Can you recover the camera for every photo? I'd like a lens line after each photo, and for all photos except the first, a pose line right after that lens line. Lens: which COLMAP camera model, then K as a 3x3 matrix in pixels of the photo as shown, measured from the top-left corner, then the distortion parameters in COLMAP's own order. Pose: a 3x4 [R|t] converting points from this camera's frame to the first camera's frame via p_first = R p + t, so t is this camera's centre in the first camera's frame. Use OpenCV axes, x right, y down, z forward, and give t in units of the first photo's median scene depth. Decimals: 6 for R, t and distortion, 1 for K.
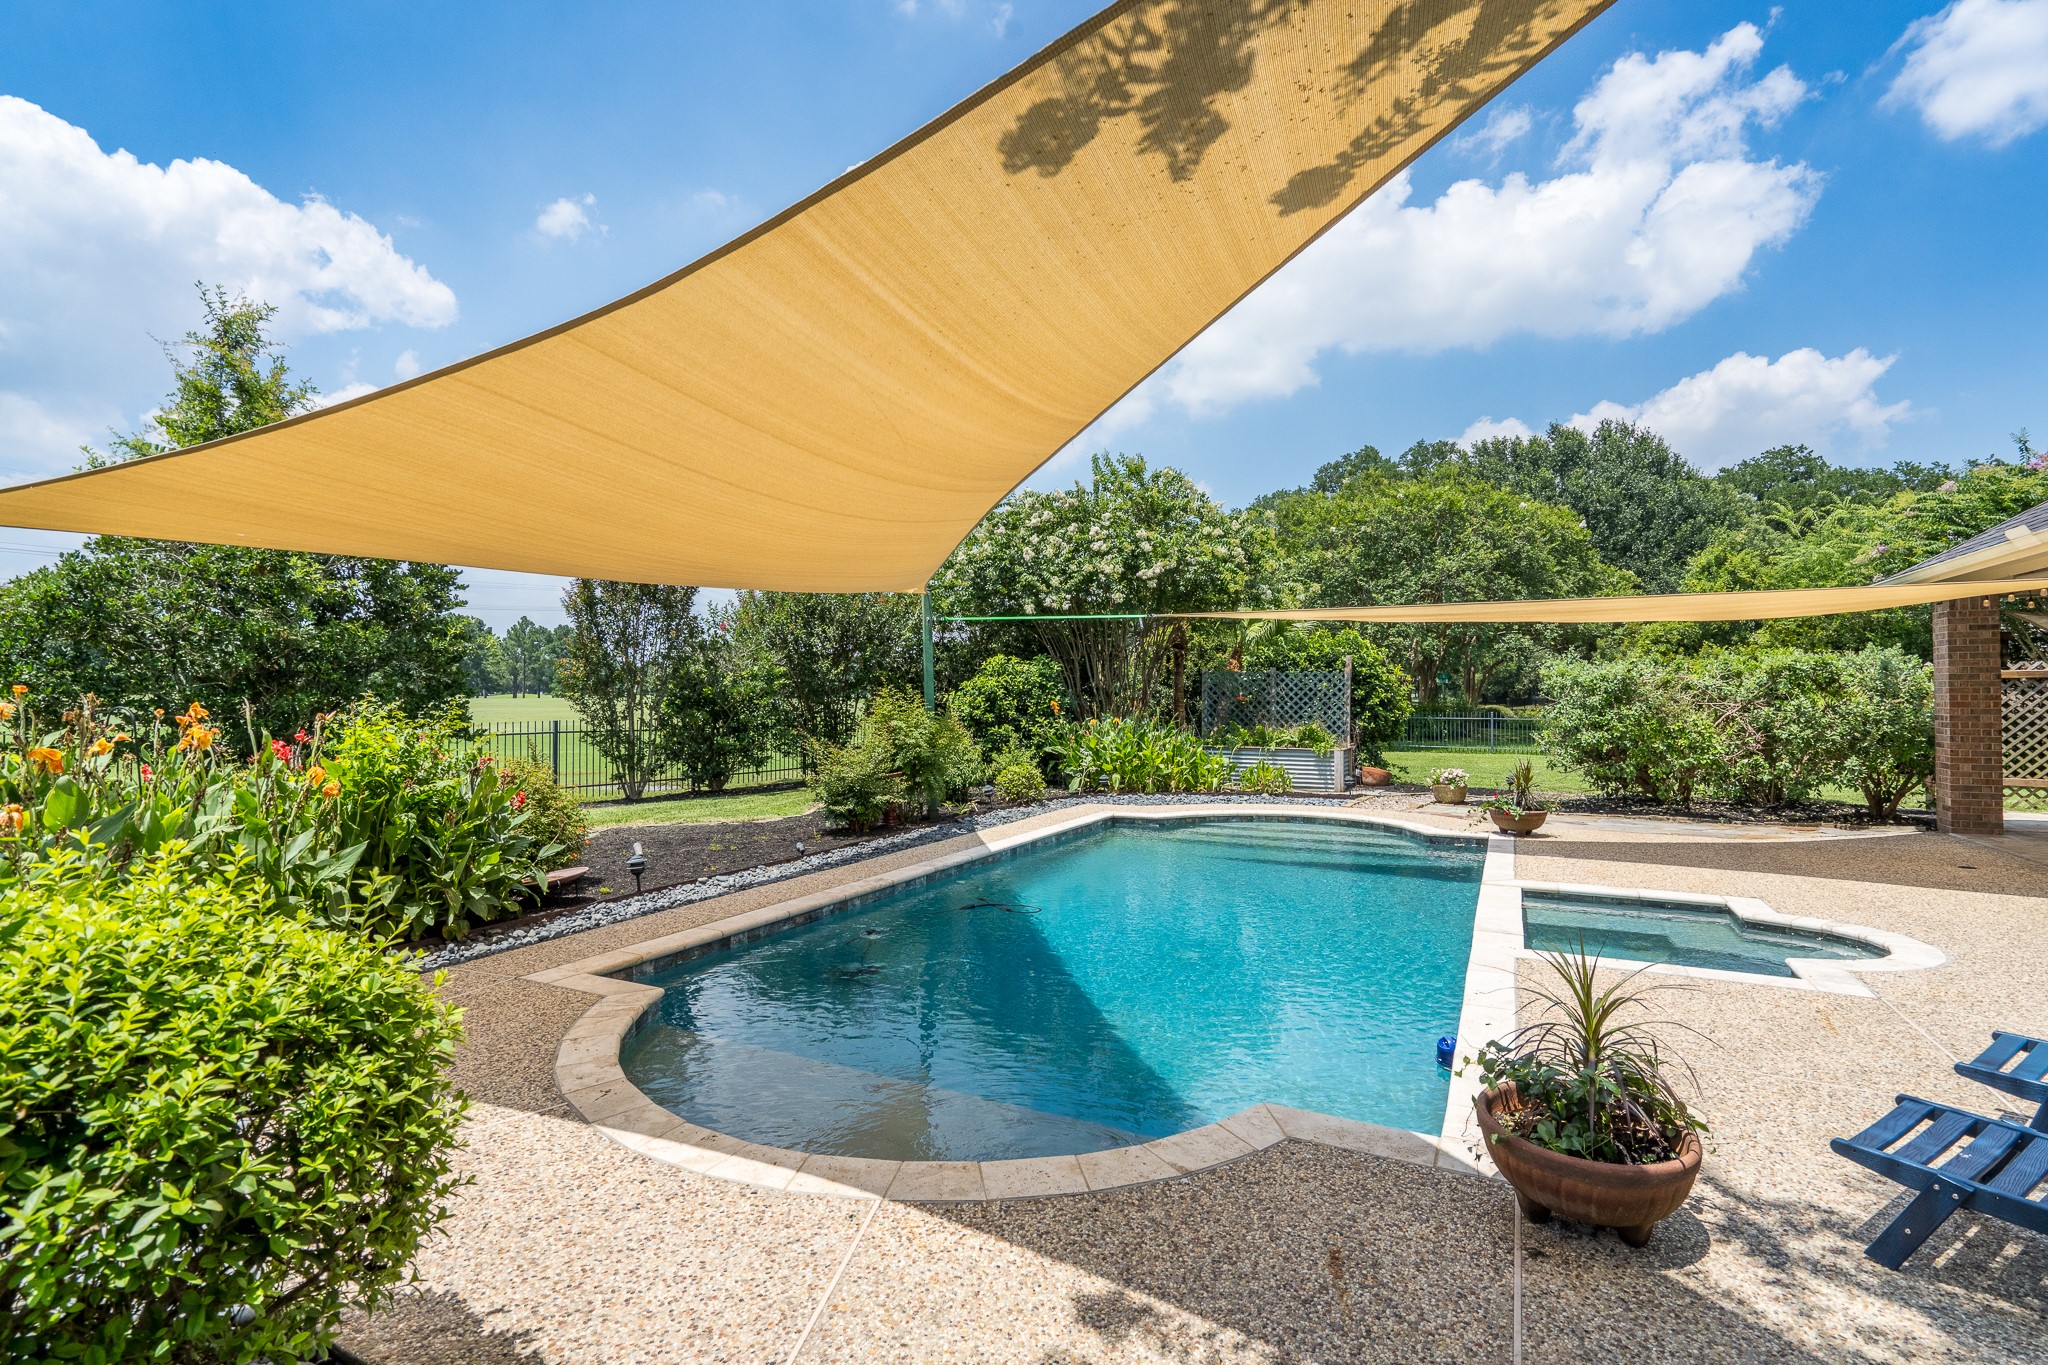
lens RADIAL K [[962.8, 0, 1024.0], [0, 962.8, 682.5], [0, 0, 1]] dist [0.002741, 0.000154]
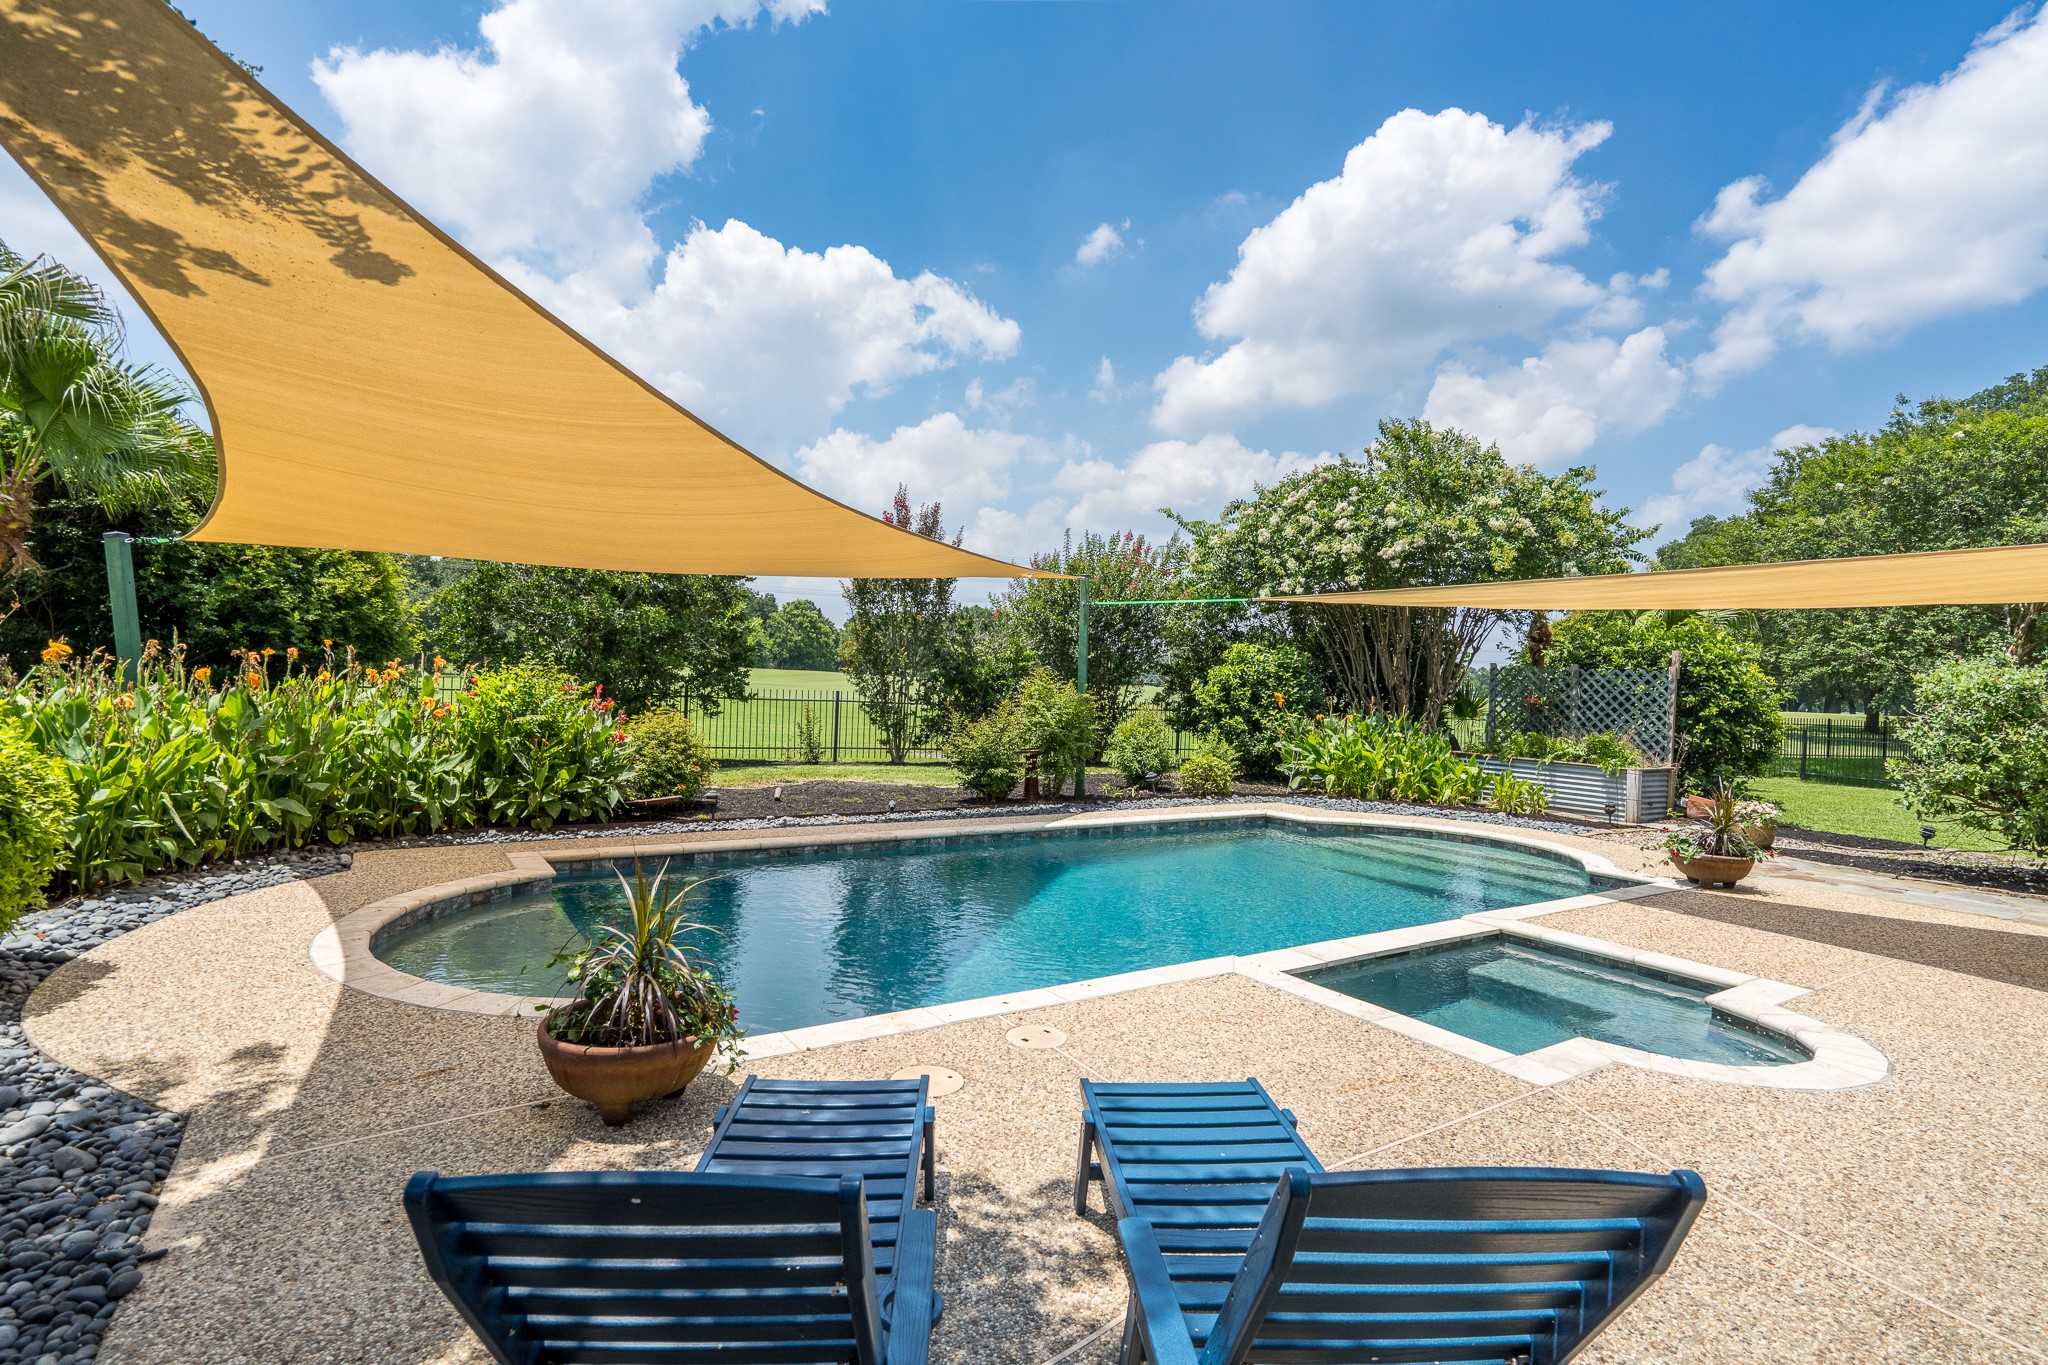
lens RADIAL K [[994.8, 0, 1024.0], [0, 994.8, 682.5], [0, 0, 1]] dist [-0.016583, -0.000067]
pose [[0.864891, 0.035118, -0.500730, 0.295294], [-0.033593, 0.999363, 0.012064, 0.005951], [0.500834, 0.006387, 0.865520, 0.044044]]
